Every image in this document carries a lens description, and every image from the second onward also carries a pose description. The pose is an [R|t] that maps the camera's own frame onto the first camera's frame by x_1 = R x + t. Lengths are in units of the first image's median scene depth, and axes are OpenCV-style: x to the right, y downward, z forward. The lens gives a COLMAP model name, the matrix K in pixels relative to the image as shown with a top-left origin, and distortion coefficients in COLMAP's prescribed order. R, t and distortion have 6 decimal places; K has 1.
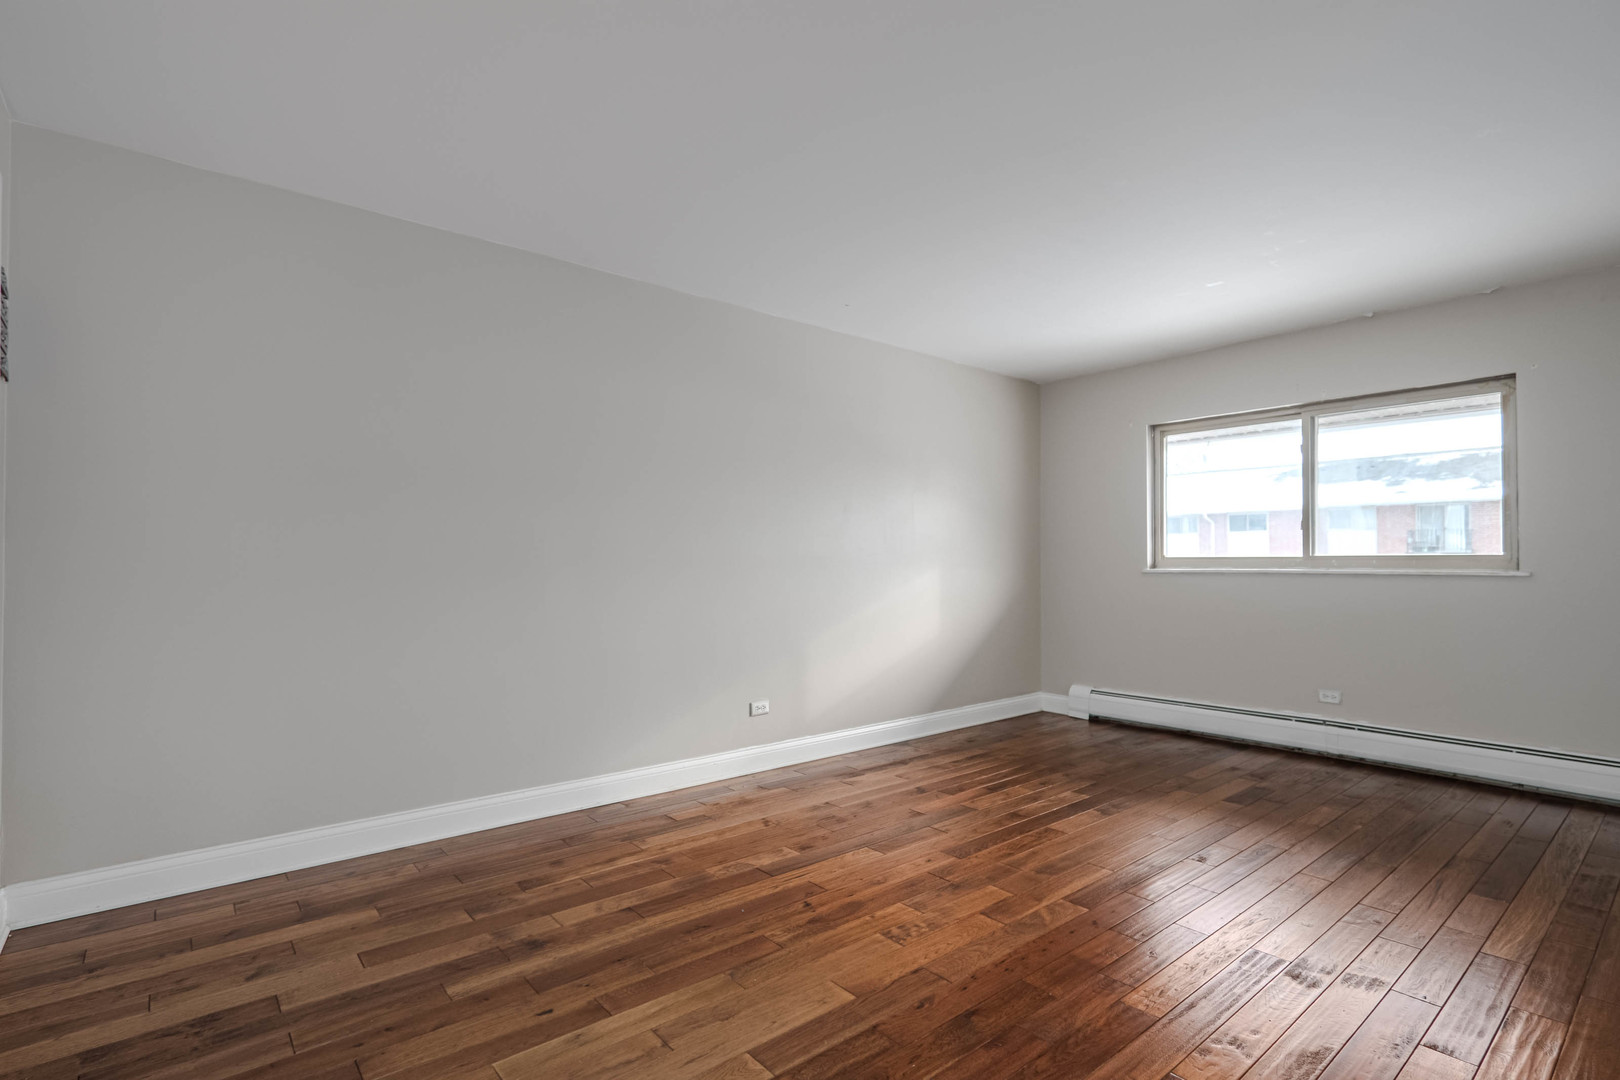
lens RADIAL K [[781.0, 0, 808.9], [0, 781.0, 544.9], [0, 0, 1]] dist [-0.000172, 0.001107]
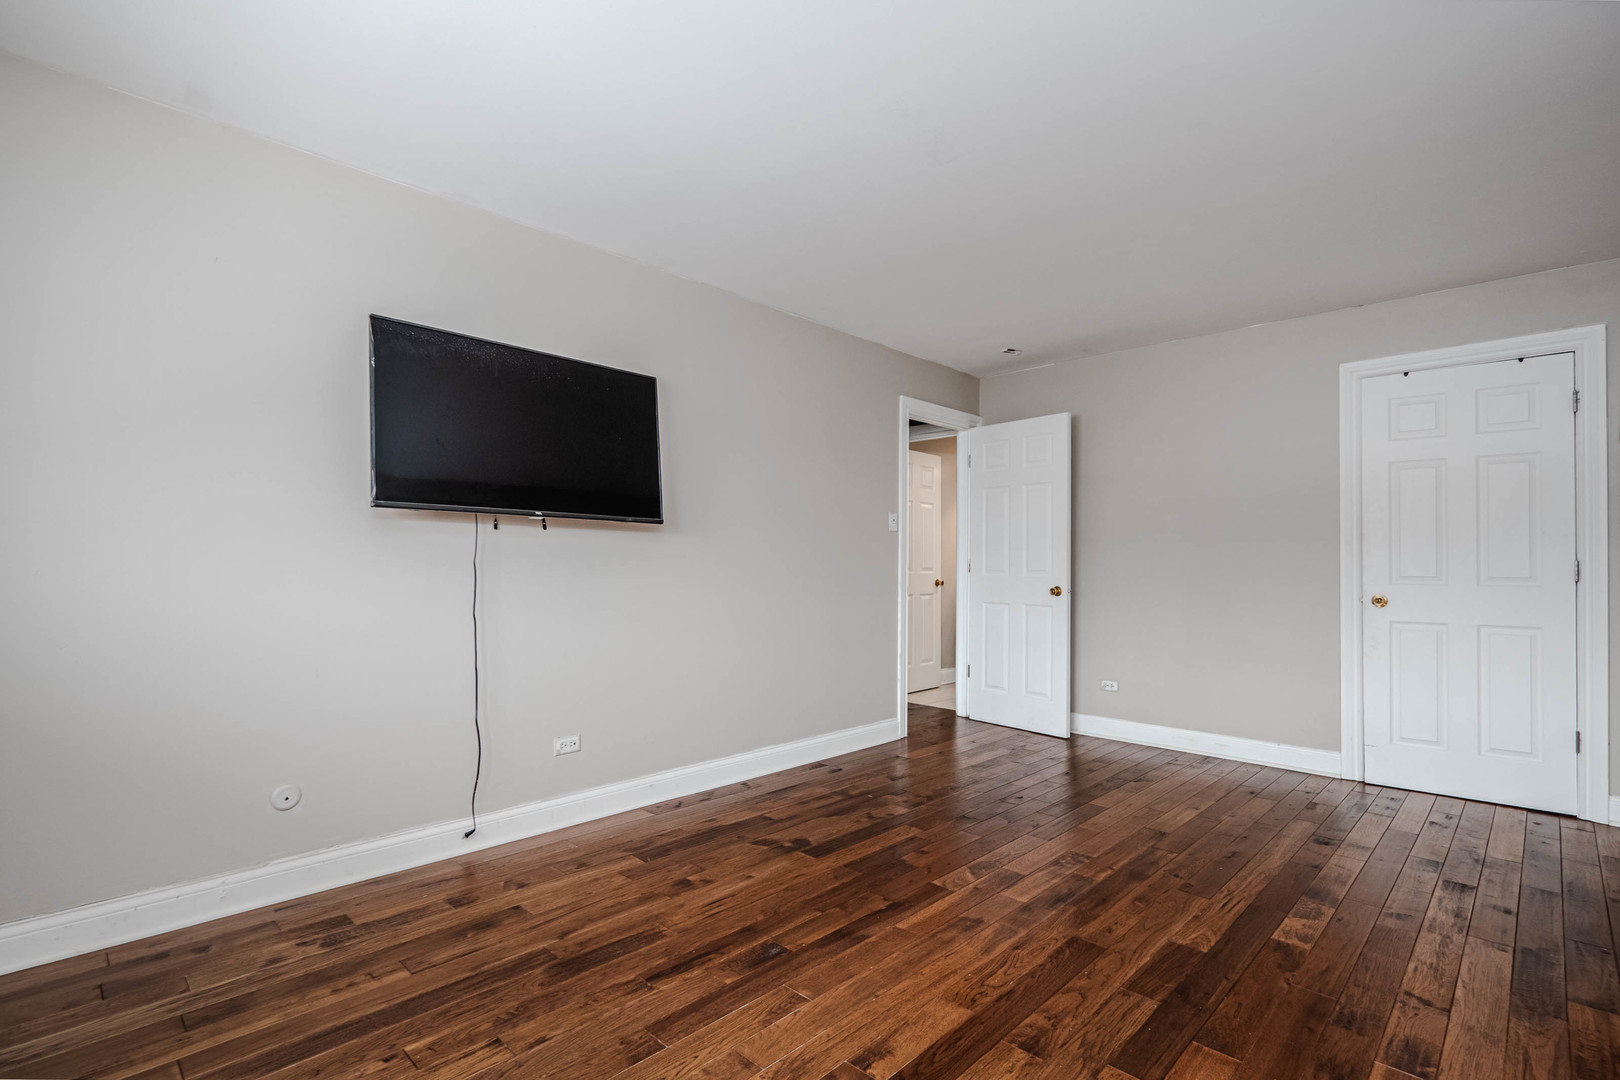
lens RADIAL K [[781.0, 0, 810.9], [0, 781.0, 549.7], [0, 0, 1]] dist [-0.000172, 0.001107]
pose [[-0.993989, -0.010879, -0.108940, 0.587405], [-0.006543, 0.999175, -0.040082, 0.039318], [0.109286, -0.039128, -0.993240, 1.885529]]
